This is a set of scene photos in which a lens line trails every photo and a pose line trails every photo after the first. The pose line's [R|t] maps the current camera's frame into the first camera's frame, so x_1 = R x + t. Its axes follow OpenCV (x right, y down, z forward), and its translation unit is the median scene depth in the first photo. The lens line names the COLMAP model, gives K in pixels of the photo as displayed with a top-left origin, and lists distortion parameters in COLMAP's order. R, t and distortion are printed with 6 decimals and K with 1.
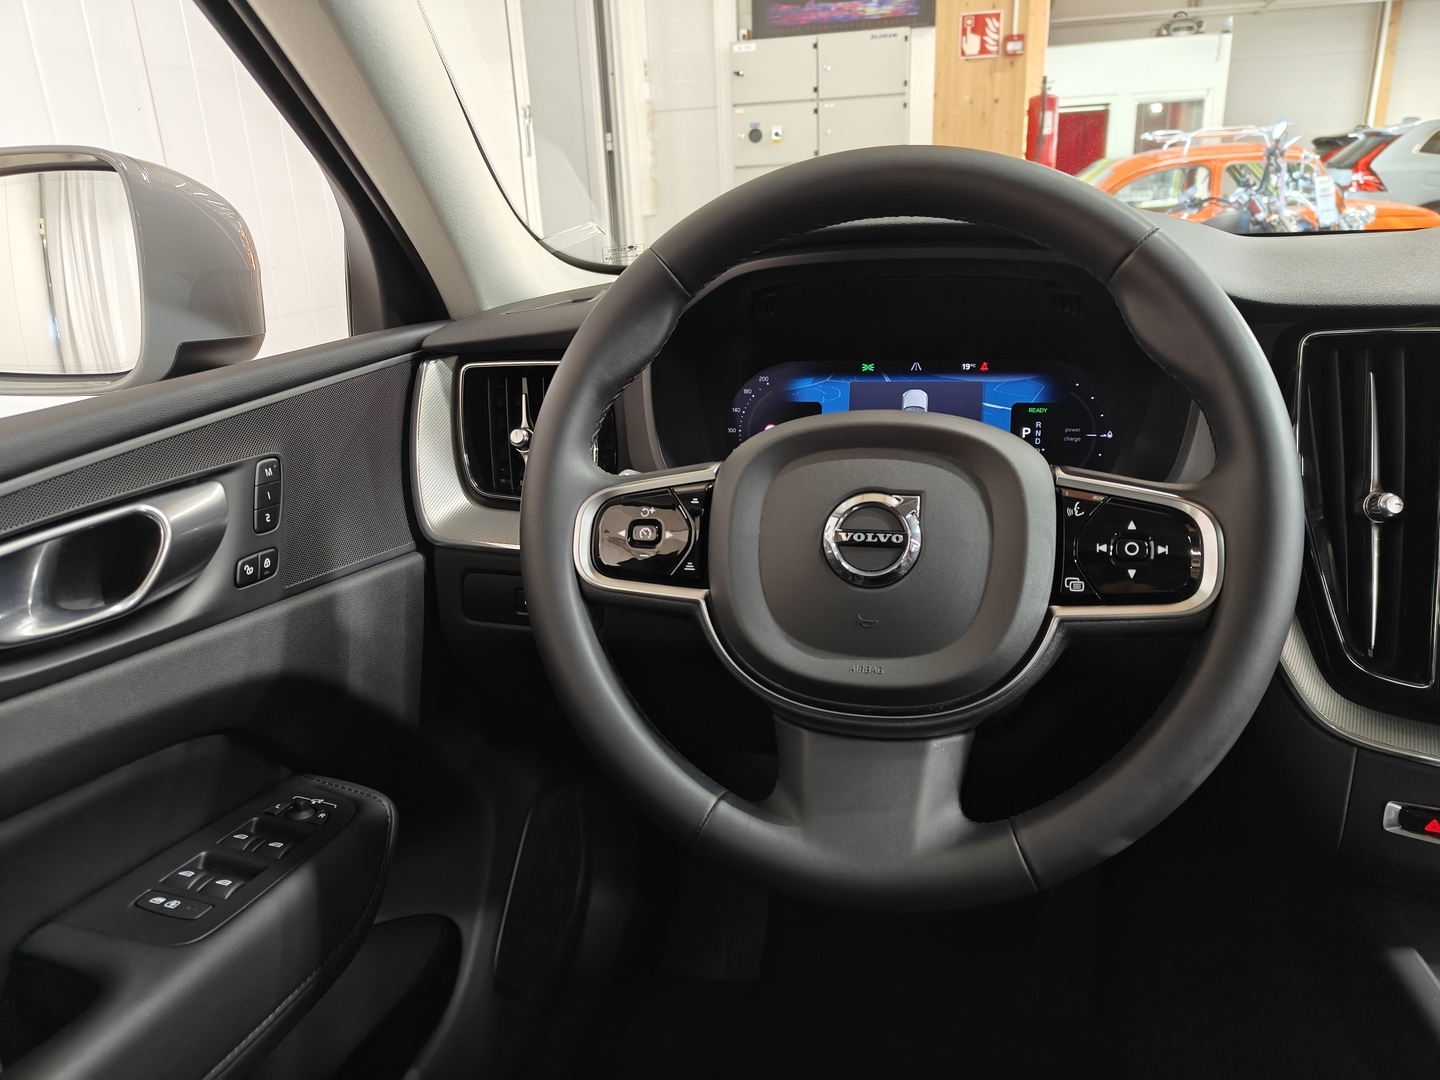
lens RADIAL K [[1006.9, 0, 721.9], [0, 1006.9, 545.6], [0, 0, 1]] dist [0.017698, -0.023426]
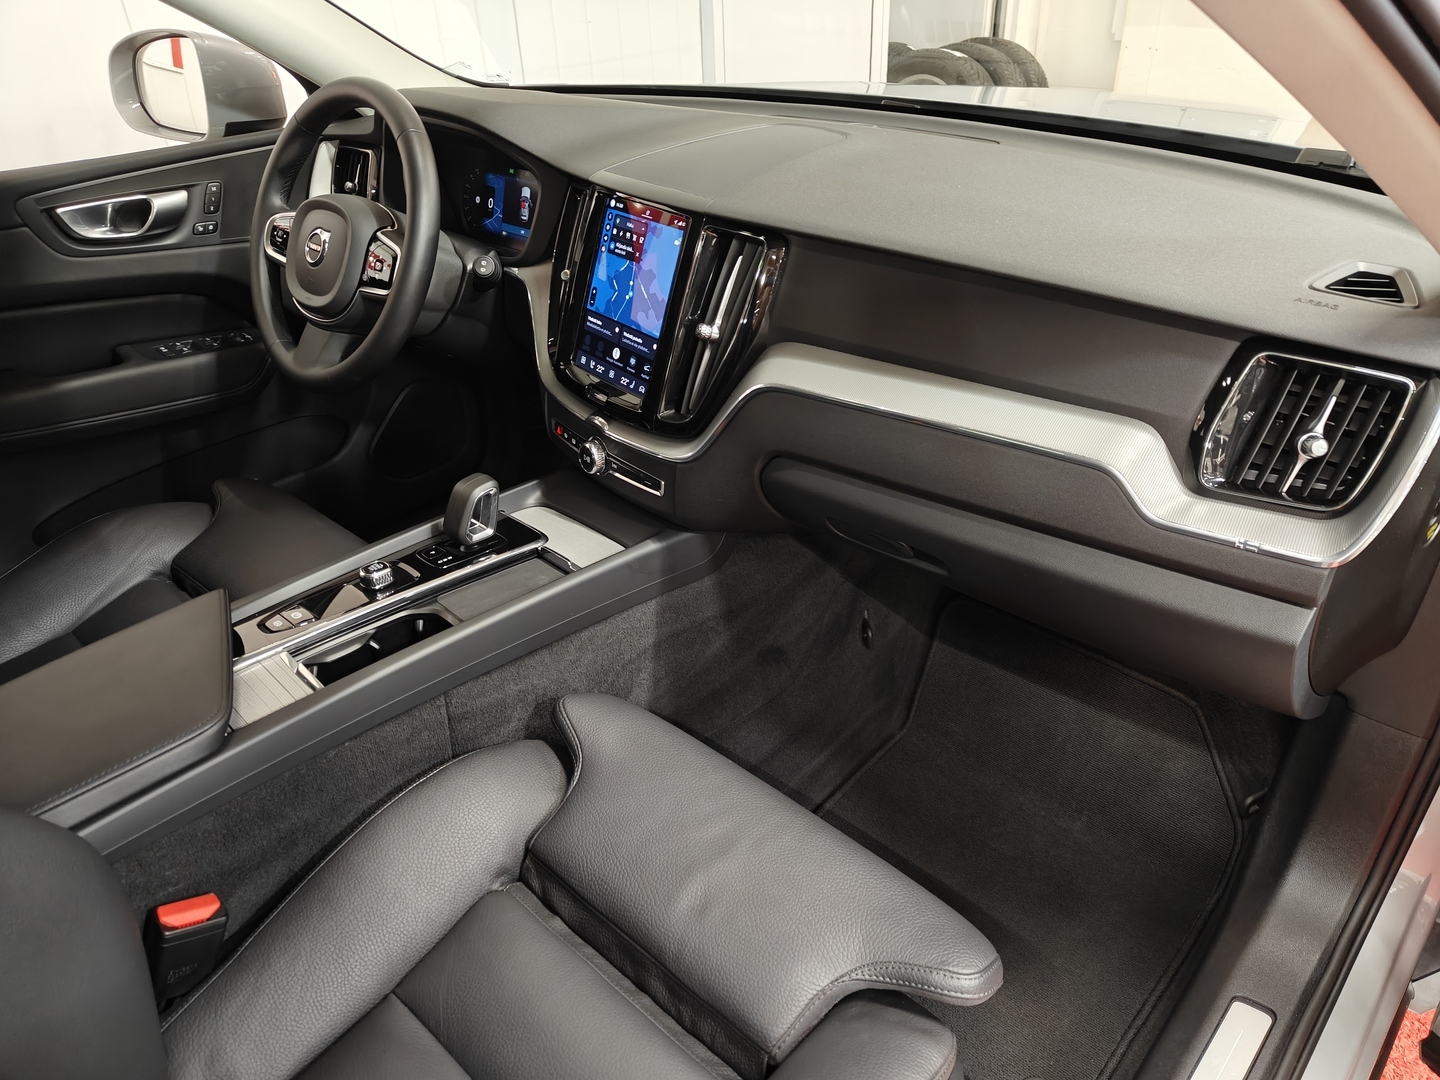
lens RADIAL K [[1006.9, 0, 724.1], [0, 1006.9, 548.0], [0, 0, 1]] dist [0.017698, -0.023426]
pose [[0.879877, 0.268634, -0.391984, 1.918161], [-0.162611, 0.945290, 0.282815, -0.151758], [0.446513, -0.185101, 0.875422, -0.775465]]
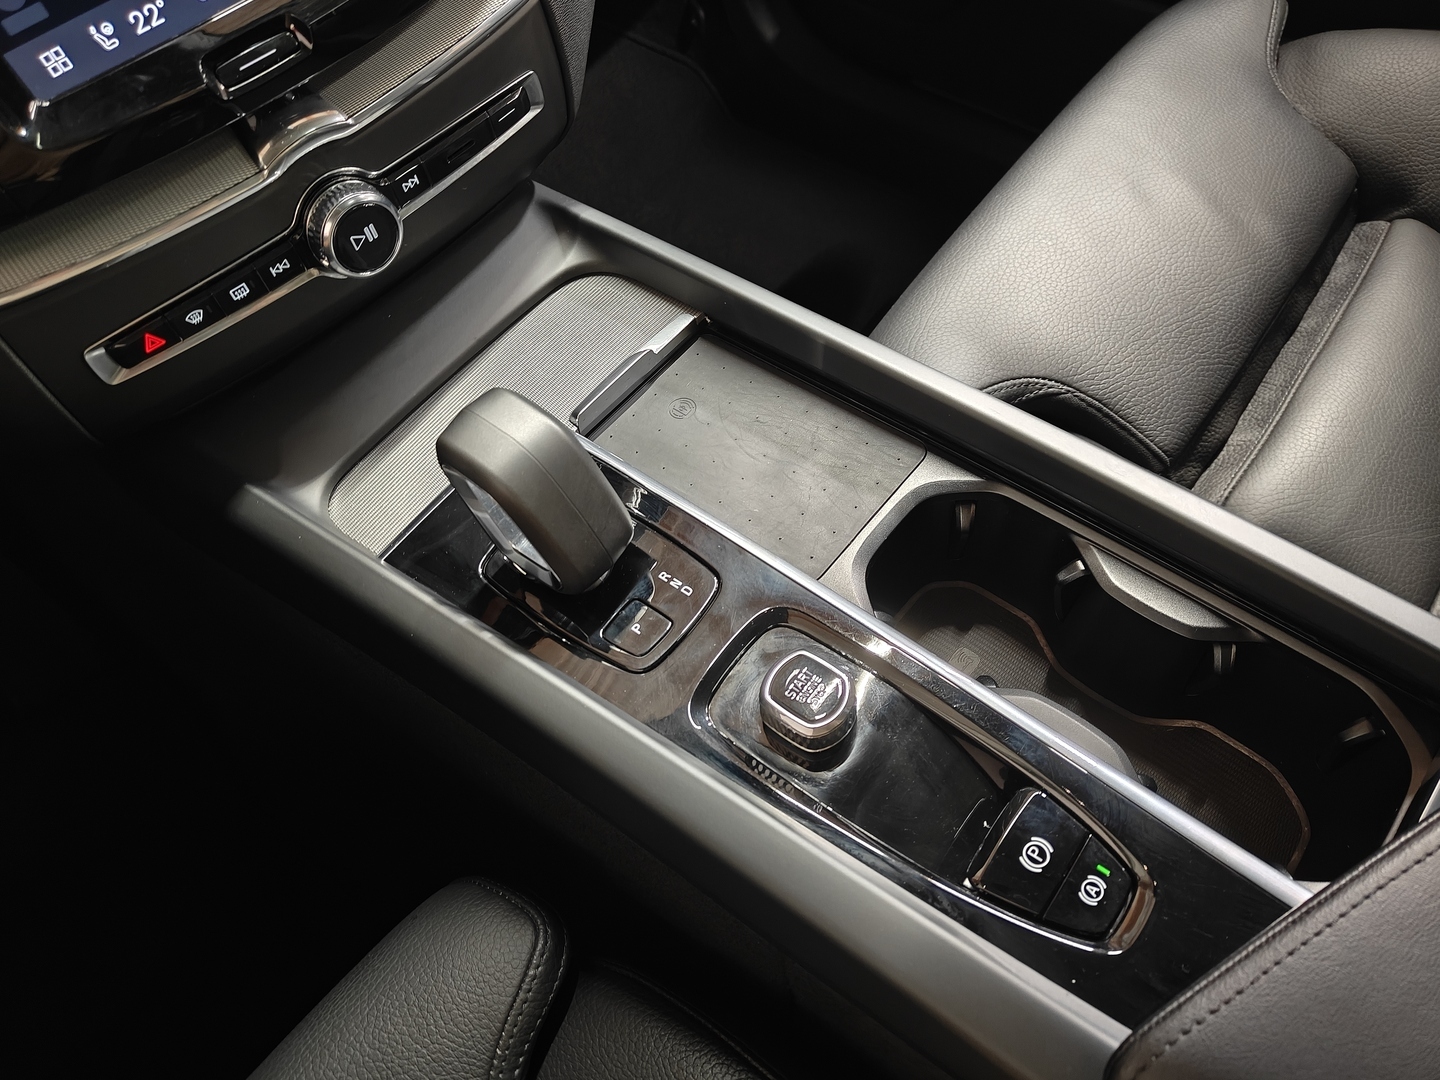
lens RADIAL K [[1006.9, 0, 717.7], [0, 1006.9, 545.3], [0, 0, 1]] dist [0.017698, -0.023426]
pose [[0.391431, -0.778288, 0.490968, 0.399877], [0.334007, 0.617319, 0.712290, -0.005646], [-0.857451, -0.114826, 0.501591, 0.286747]]
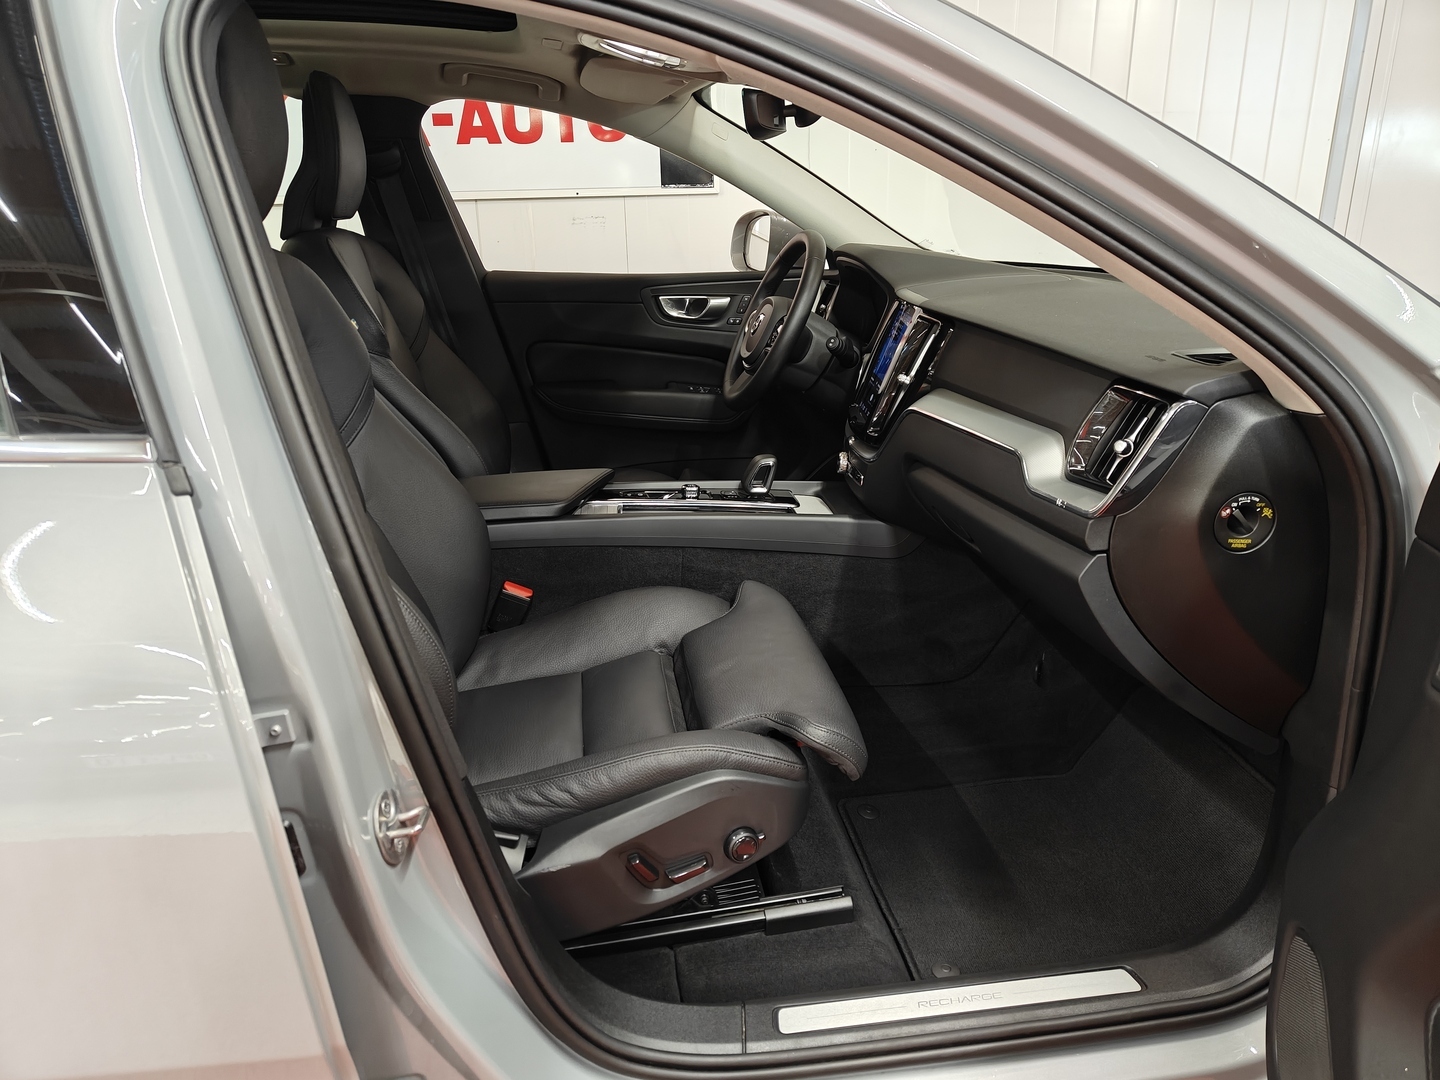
lens RADIAL K [[1006.9, 0, 708.0], [0, 1006.9, 540.7], [0, 0, 1]] dist [0.017698, -0.023426]
pose [[0.380302, 0.341048, -0.859684, 3.368029], [-0.301374, 0.924489, 0.233438, -0.079602], [0.874382, 0.170310, 0.454368, -0.790844]]
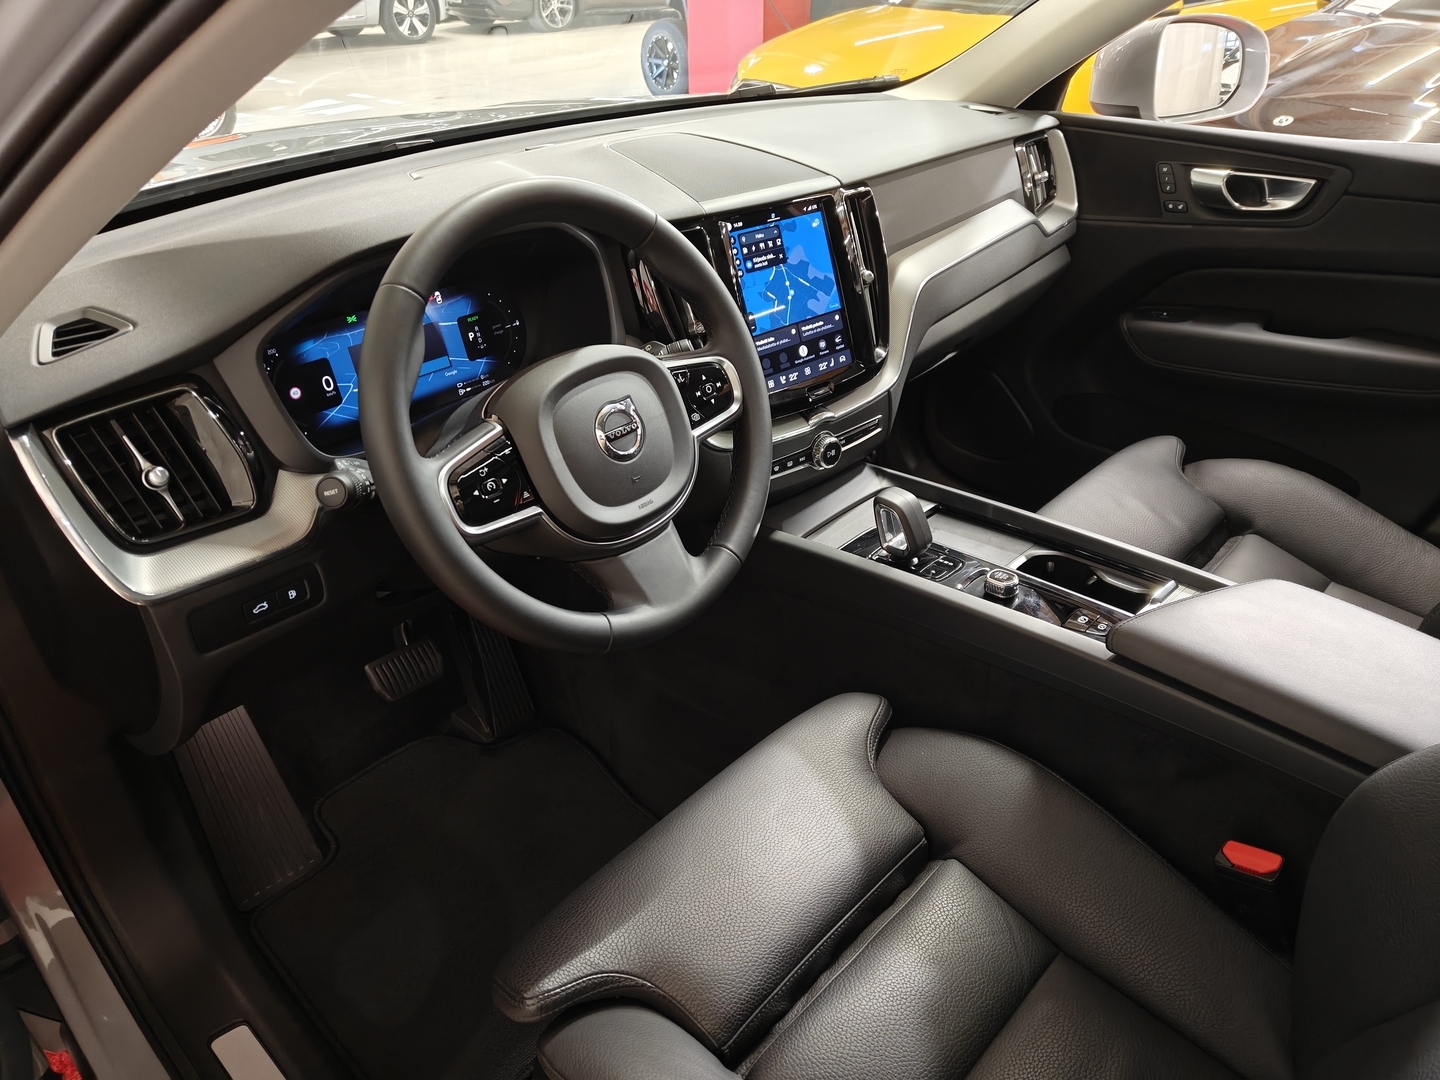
lens RADIAL K [[1006.9, 0, 712.7], [0, 1006.9, 554.1], [0, 0, 1]] dist [0.017698, -0.023426]
pose [[0.476888, -0.436407, 0.762972, -0.969160], [0.276880, 0.898430, 0.340825, -0.298359], [-0.834216, 0.048716, 0.549282, -0.029976]]
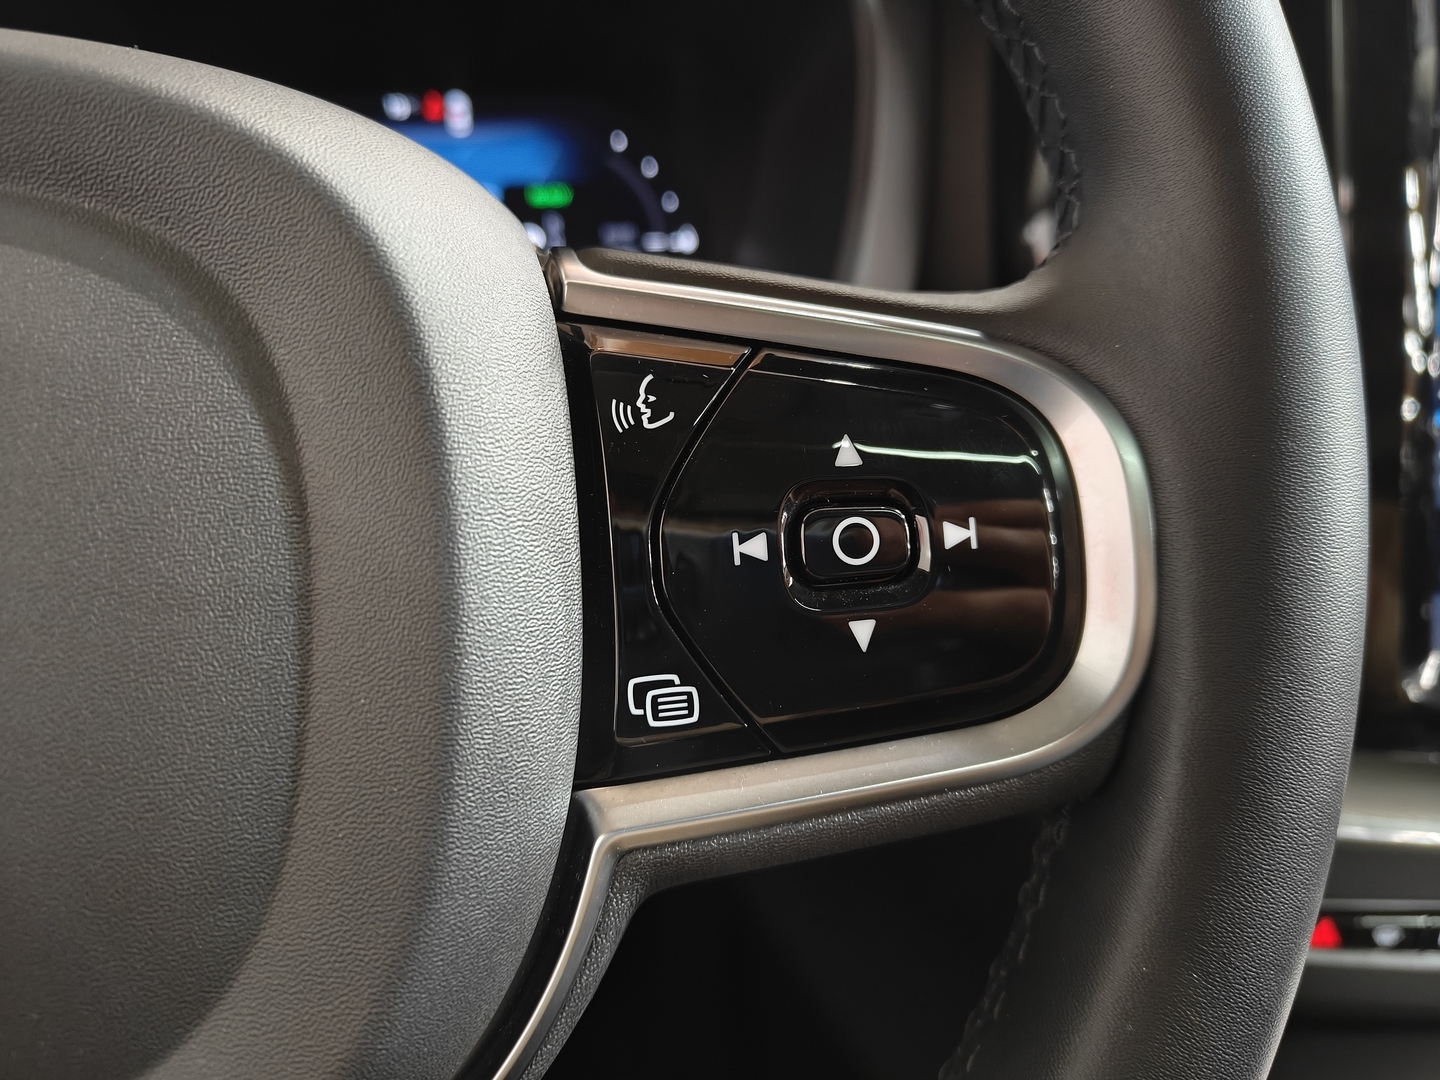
lens RADIAL K [[1006.9, 0, 721.7], [0, 1006.9, 541.4], [0, 0, 1]] dist [0.017698, -0.023426]
pose [[0.925751, -0.121579, 0.358055, 0.230020], [0.083032, 0.989150, 0.121191, -0.025865], [-0.368905, -0.082463, 0.925802, 0.633239]]
